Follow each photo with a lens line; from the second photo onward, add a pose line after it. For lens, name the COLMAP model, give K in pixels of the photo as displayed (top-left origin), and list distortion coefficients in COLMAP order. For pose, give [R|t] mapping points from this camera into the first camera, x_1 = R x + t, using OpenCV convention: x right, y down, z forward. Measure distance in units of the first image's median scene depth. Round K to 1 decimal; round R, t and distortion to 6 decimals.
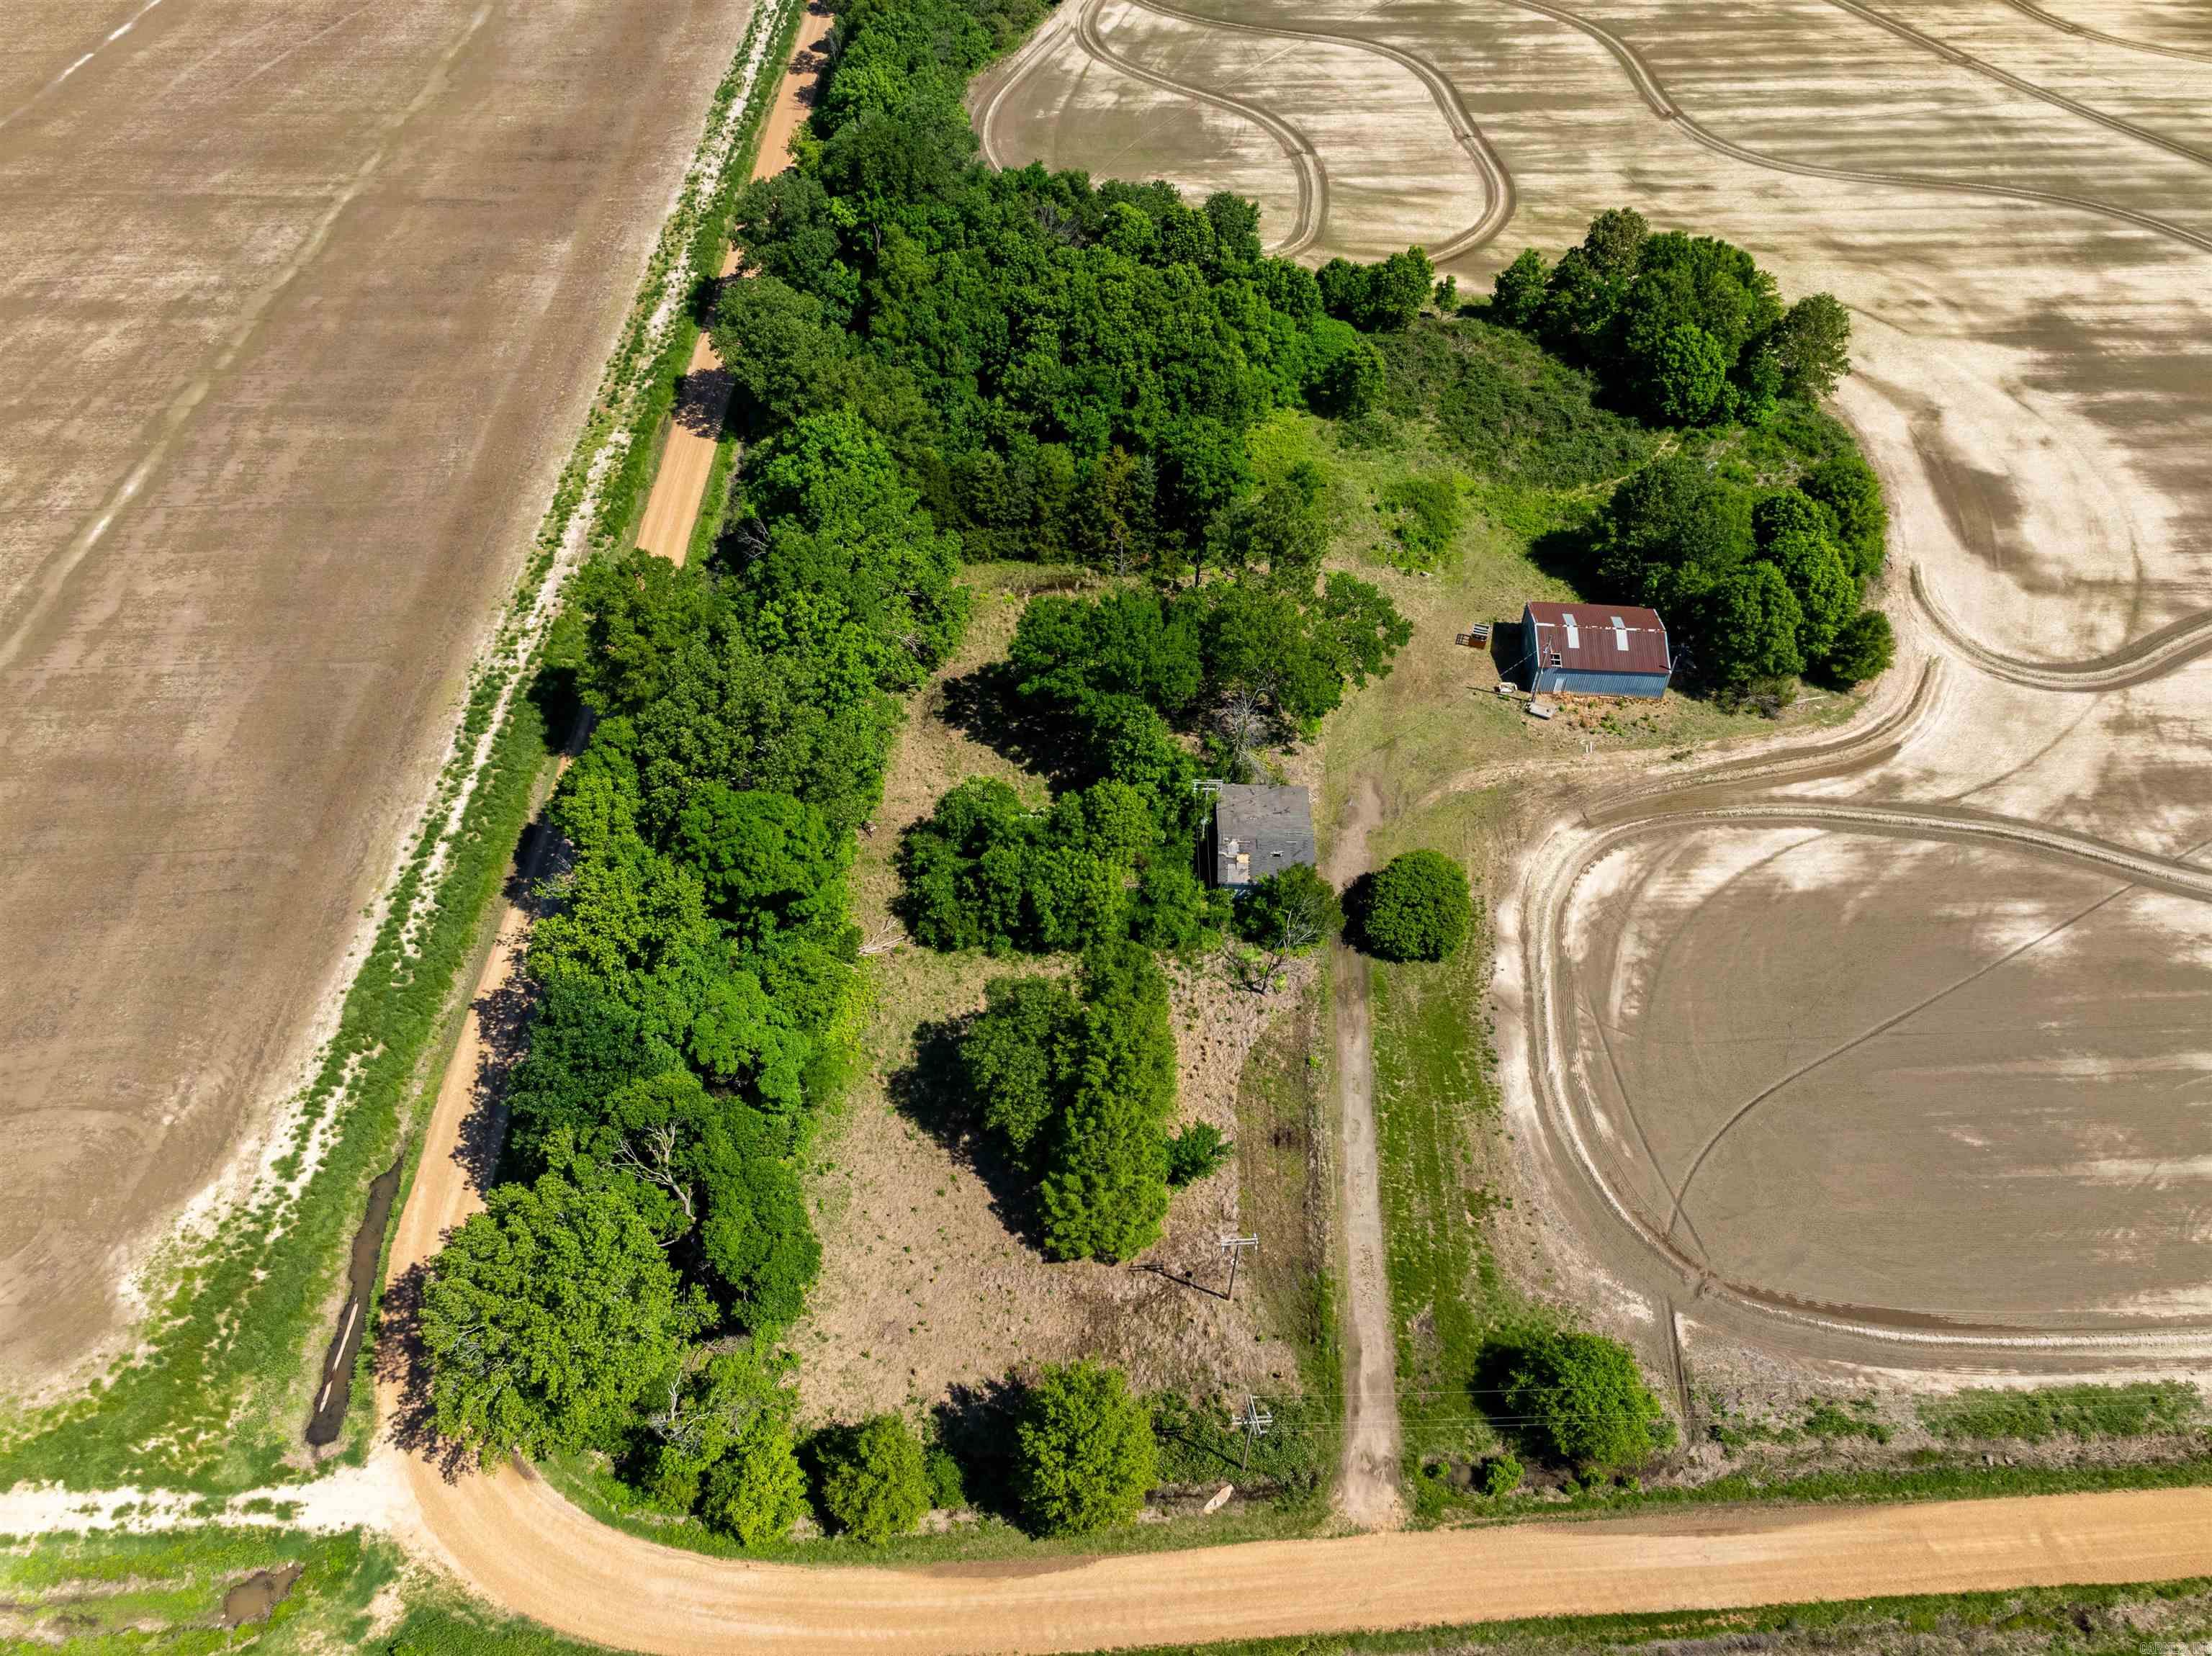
lens RADIAL K [[1549.7, 0, 1108.4], [0, 1549.7, 826.4], [0, 0, 1]] dist [-0.021641, 0.027513]
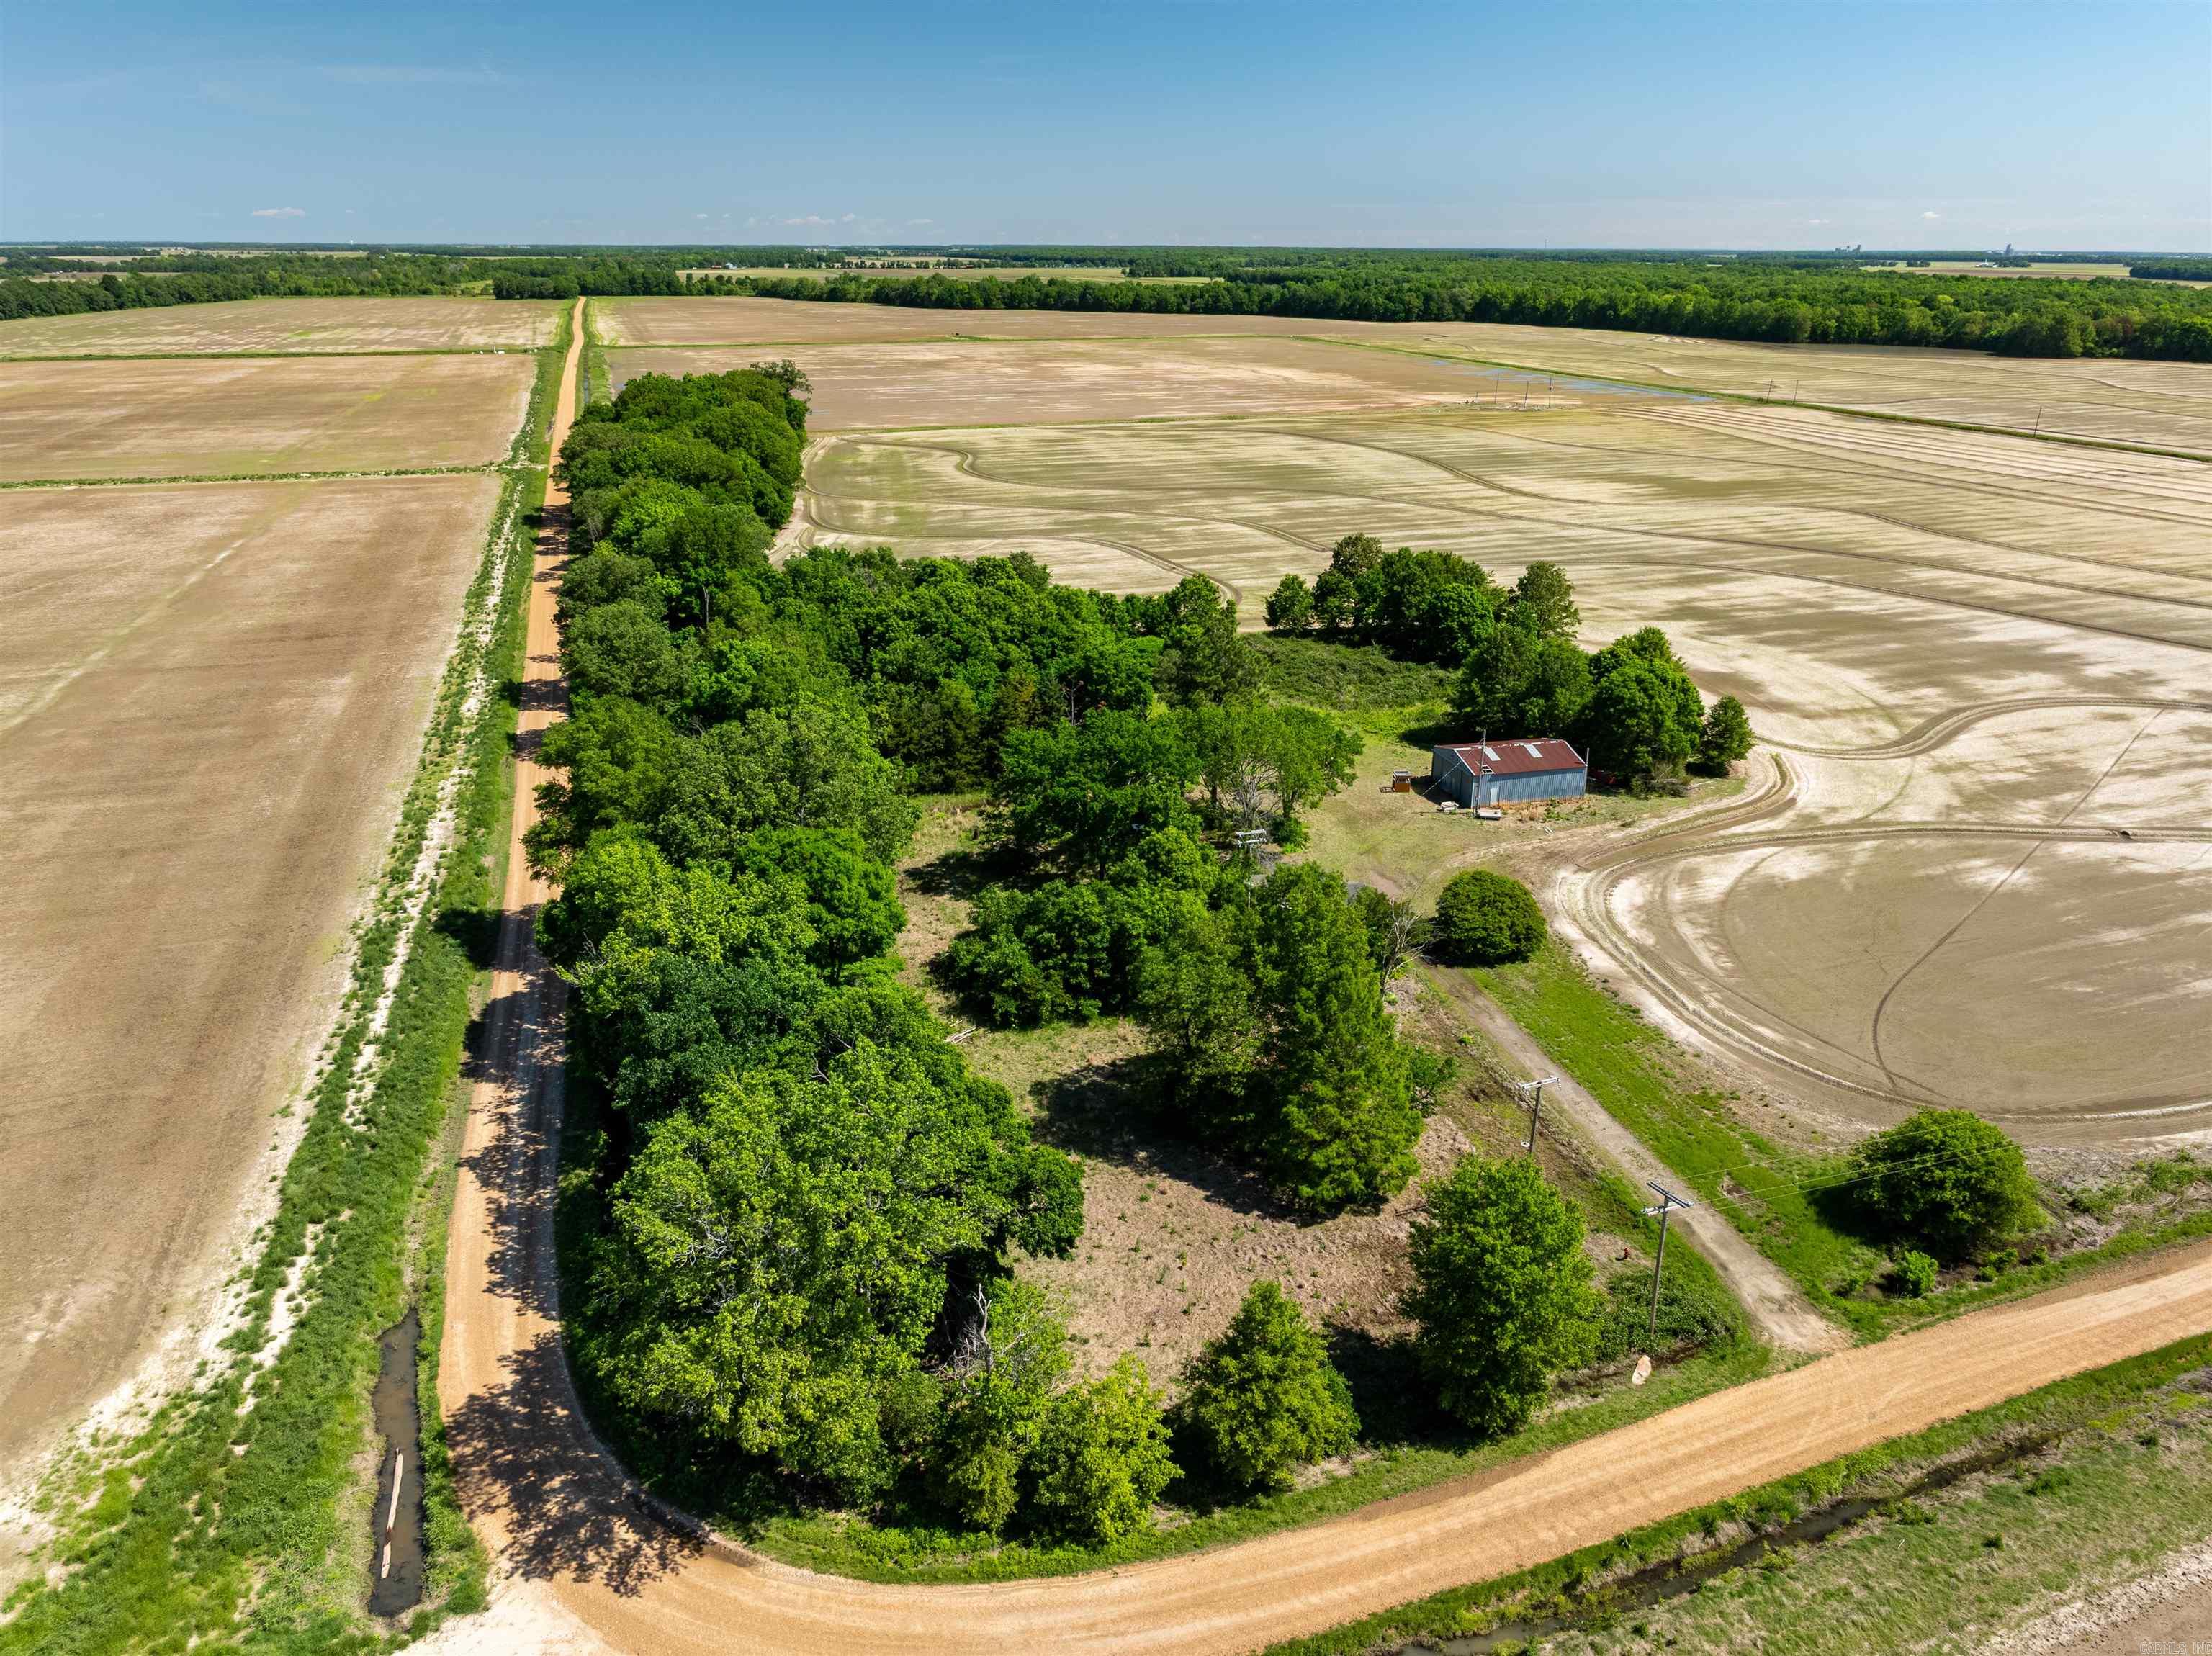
lens RADIAL K [[1549.7, 0, 1106.4], [0, 1549.7, 835.0], [0, 0, 1]] dist [-0.021641, 0.027513]
pose [[0.952887, -0.112971, 0.281501, -0.313469], [0.226965, 0.881232, -0.414629, 0.376264], [-0.201227, 0.458986, 0.865355, 0.199543]]
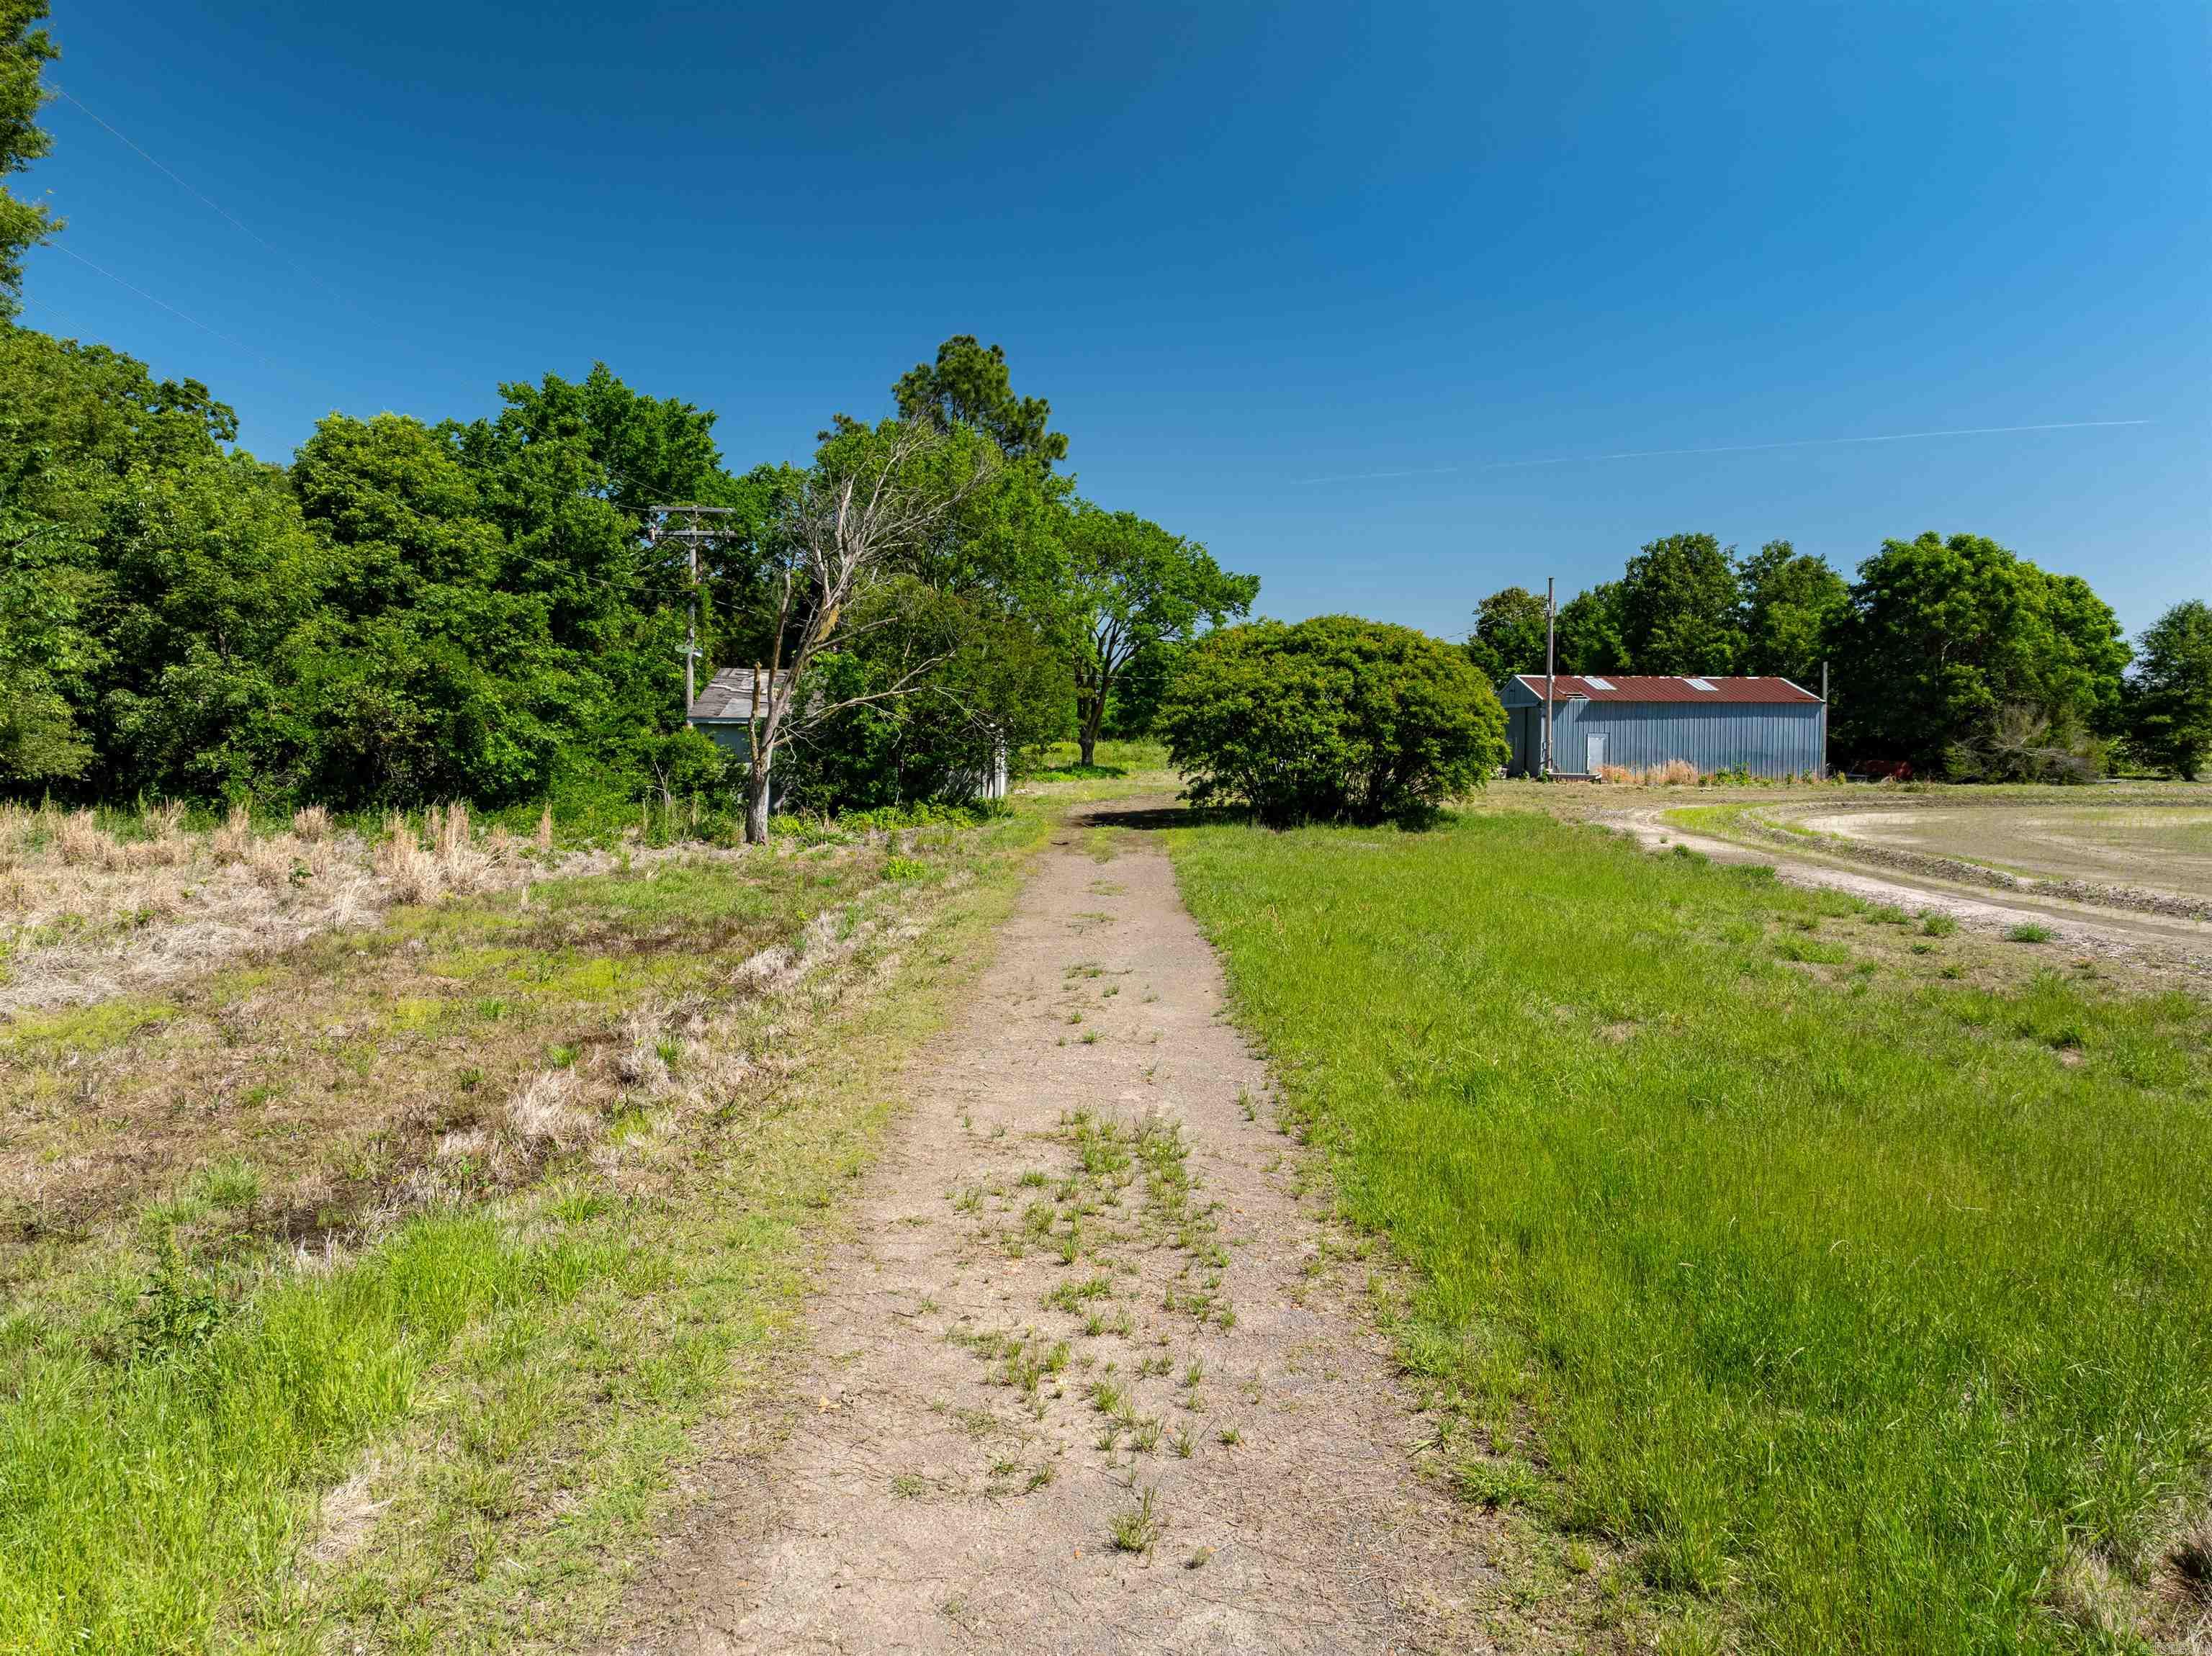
lens RADIAL K [[1549.7, 0, 1101.5], [0, 1549.7, 836.2], [0, 0, 1]] dist [-0.021641, 0.027513]
pose [[0.998694, -0.003228, 0.050980, 0.148169], [0.037420, 0.725584, -0.687115, 0.293151], [-0.034772, 0.688126, 0.724758, 0.847129]]
